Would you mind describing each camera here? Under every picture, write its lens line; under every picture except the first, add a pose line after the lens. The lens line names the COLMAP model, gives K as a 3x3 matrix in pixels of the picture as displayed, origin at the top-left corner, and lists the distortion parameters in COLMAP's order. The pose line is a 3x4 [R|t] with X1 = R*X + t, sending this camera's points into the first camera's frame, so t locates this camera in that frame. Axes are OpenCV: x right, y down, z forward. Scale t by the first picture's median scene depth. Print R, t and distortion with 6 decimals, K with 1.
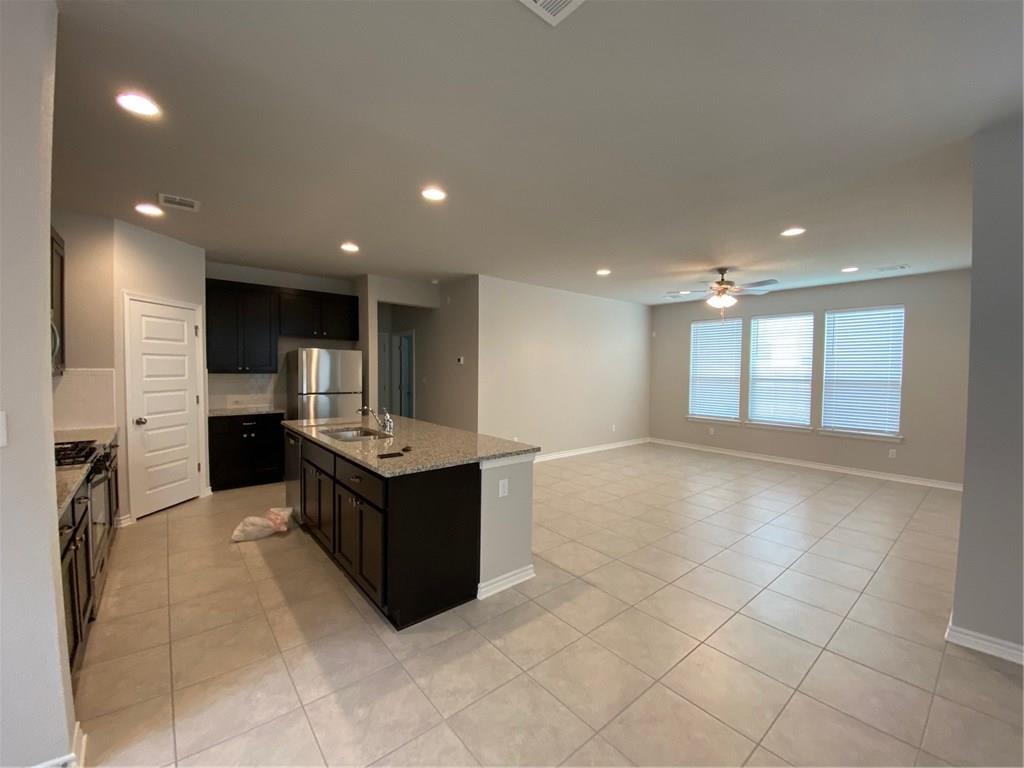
lens RADIAL K [[408.5, 0, 516.8], [0, 408.5, 380.6], [0, 0, 1]] dist [0.006144, -0.012349]
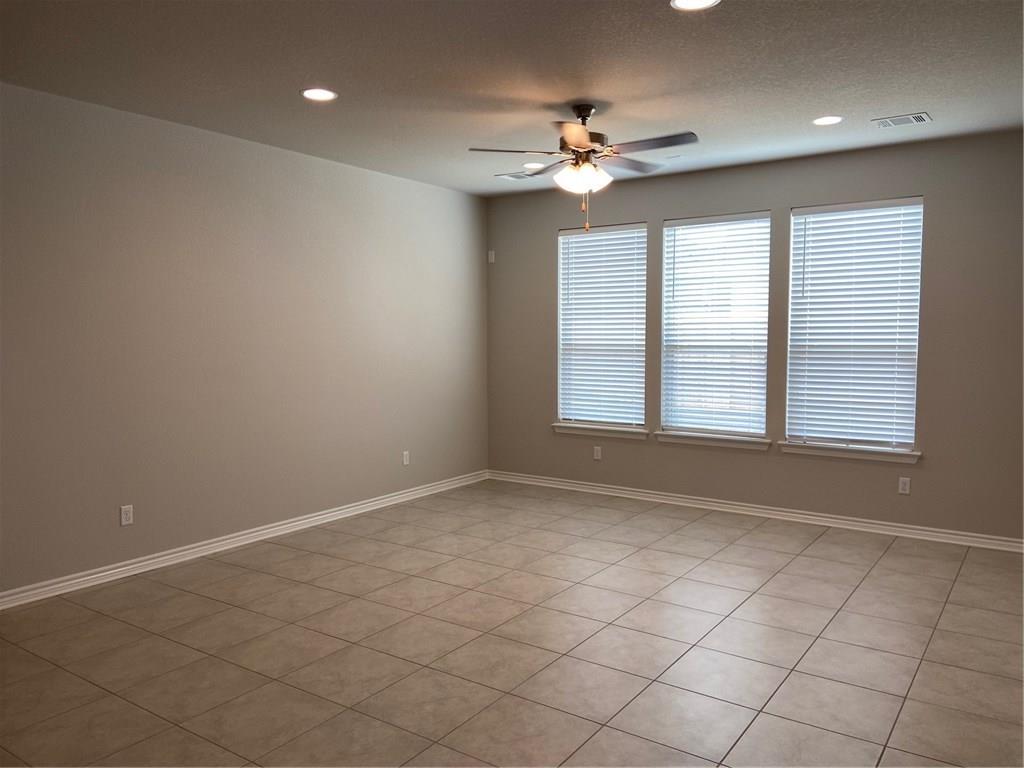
lens RADIAL K [[765.6, 0, 509.7], [0, 765.6, 376.6], [0, 0, 1]] dist [0.048722, -0.056956]
pose [[0.967385, -0.028801, 0.251669, 0.181605], [0.020891, 0.999202, 0.034047, -0.003905], [-0.252449, -0.027679, 0.967214, 0.166467]]
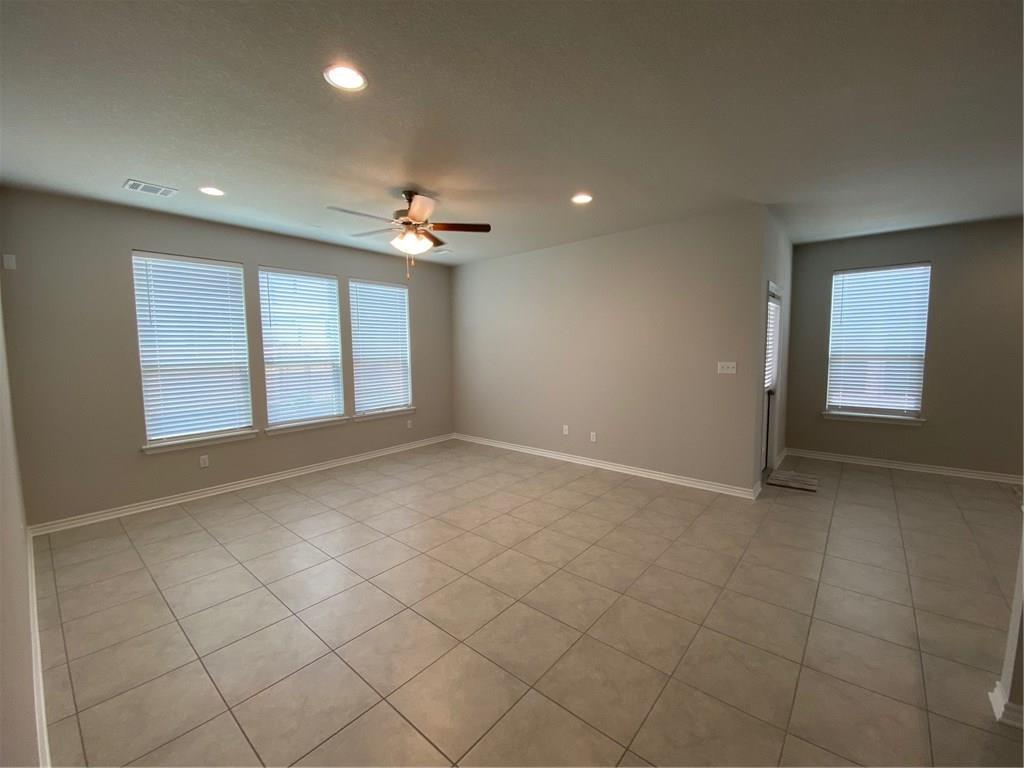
lens RADIAL K [[408.5, 0, 515.3], [0, 408.5, 386.1], [0, 0, 1]] dist [0.006144, -0.012349]
pose [[-0.172810, -0.101046, 0.979758, -0.171821], [0.041043, 0.993121, 0.109663, -0.027837], [-0.984100, 0.059163, -0.167474, 0.865513]]
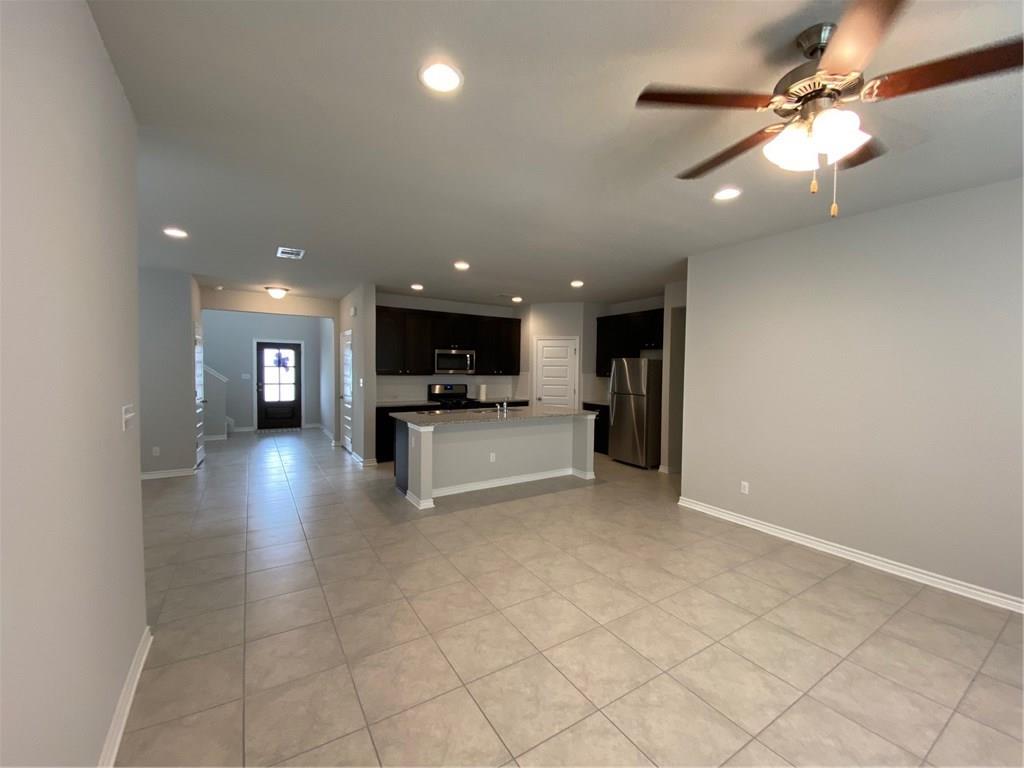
lens RADIAL K [[408.5, 0, 511.5], [0, 408.5, 383.1], [0, 0, 1]] dist [0.006144, -0.012349]
pose [[-0.146919, 0.020782, -0.988930, 0.740533], [-0.042763, 0.998711, 0.027340, -0.018936], [0.988224, 0.046307, -0.145841, 0.755455]]
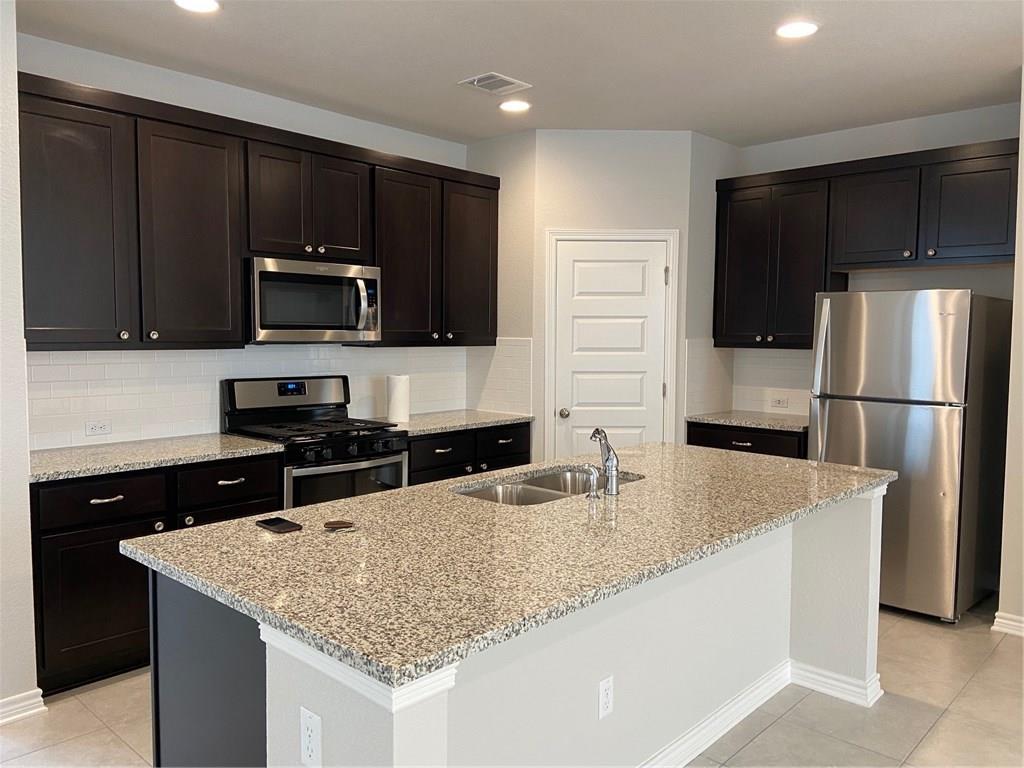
lens RADIAL K [[765.6, 0, 504.9], [0, 765.6, 384.9], [0, 0, 1]] dist [0.048722, -0.056956]
pose [[0.108086, 0.057977, -0.992450, 0.243142], [-0.035464, 0.997887, 0.054433, -0.011108], [0.993509, 0.029312, 0.109913, 0.491062]]
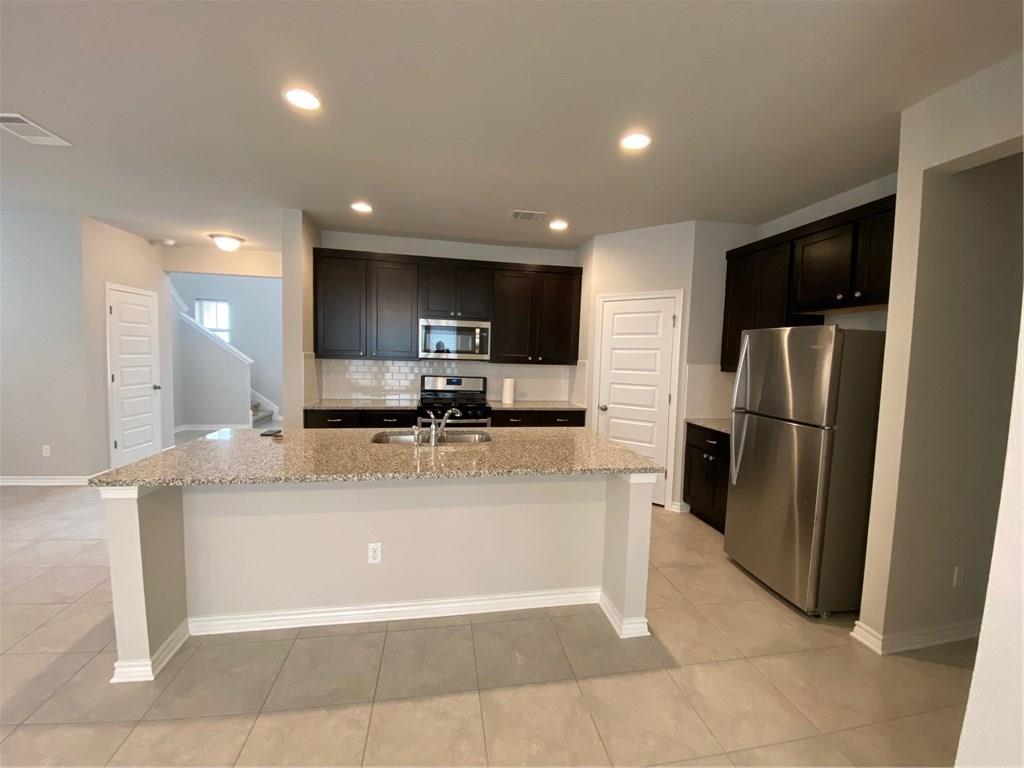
lens RADIAL K [[408.5, 0, 518.8], [0, 408.5, 384.9], [0, 0, 1]] dist [0.006144, -0.012349]
pose [[-0.503685, 0.037789, -0.863061, 0.118843], [-0.059908, 0.995110, 0.078533, -0.025547], [0.861808, 0.091260, -0.498958, 0.887732]]
